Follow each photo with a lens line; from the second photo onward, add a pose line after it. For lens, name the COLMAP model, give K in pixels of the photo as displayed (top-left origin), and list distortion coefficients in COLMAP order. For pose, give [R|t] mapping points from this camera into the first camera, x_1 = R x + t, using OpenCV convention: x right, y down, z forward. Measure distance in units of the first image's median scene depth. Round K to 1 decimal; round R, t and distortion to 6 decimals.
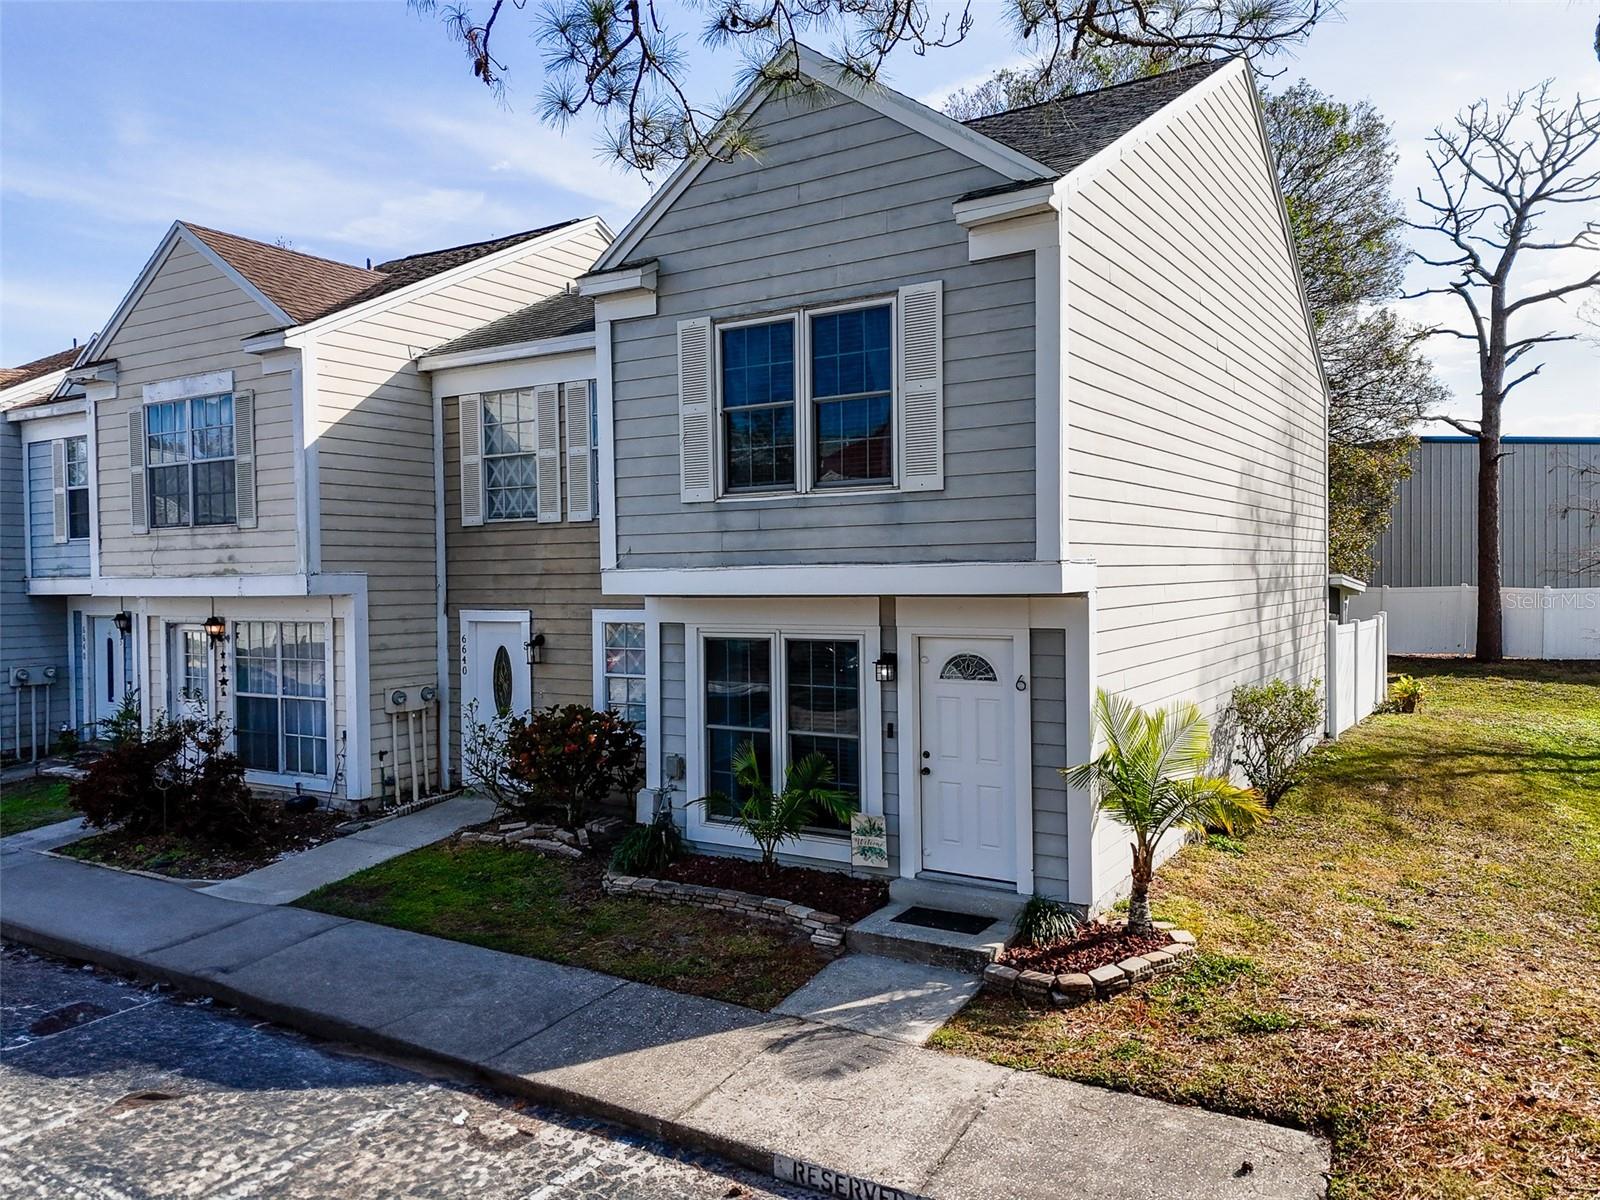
lens RADIAL K [[1197.5, 0, 786.8], [0, 1197.5, 596.3], [0, 0, 1]] dist [0.090055, -0.005191]
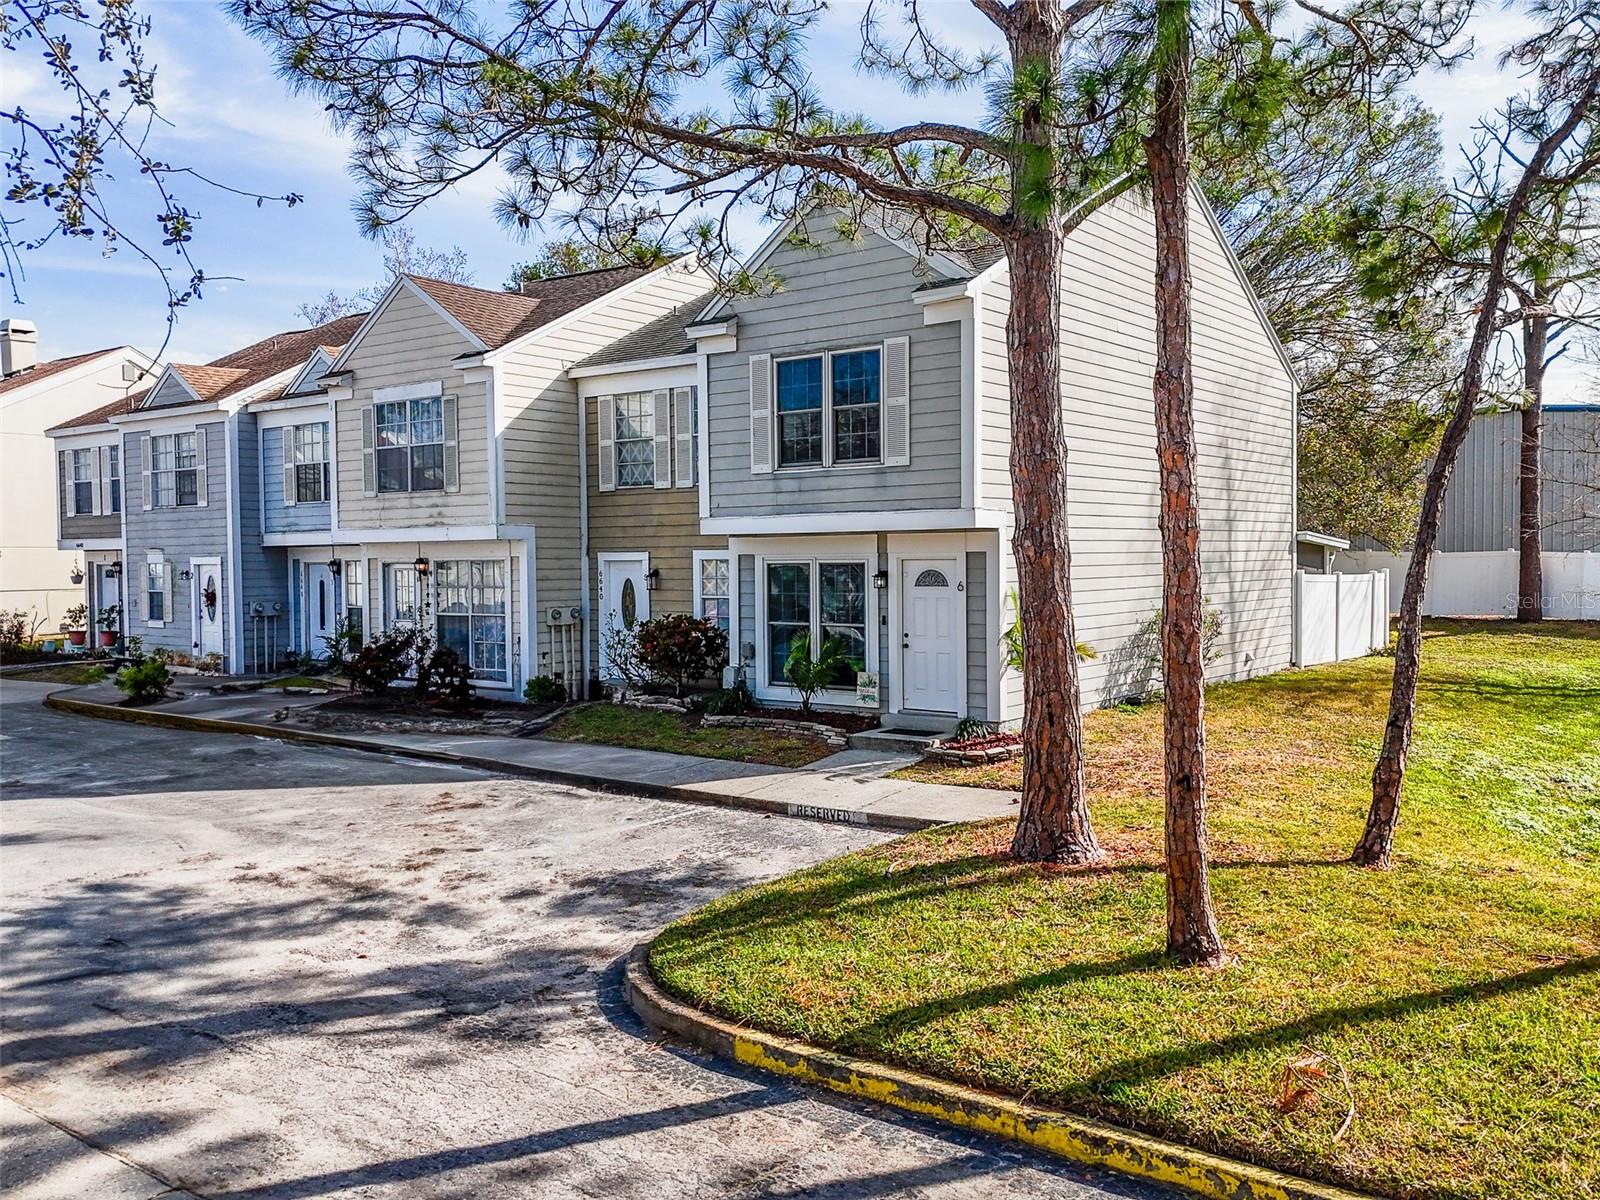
lens RADIAL K [[1351.0, 0, 802.7], [0, 1351.0, 601.0], [0, 0, 1]] dist [0.140357, -0.006625]
pose [[0.997181, 0.005478, -0.074834, 0.085317], [-0.004390, 0.999882, 0.014696, 0.046789], [0.074905, -0.014326, 0.997088, -0.574237]]
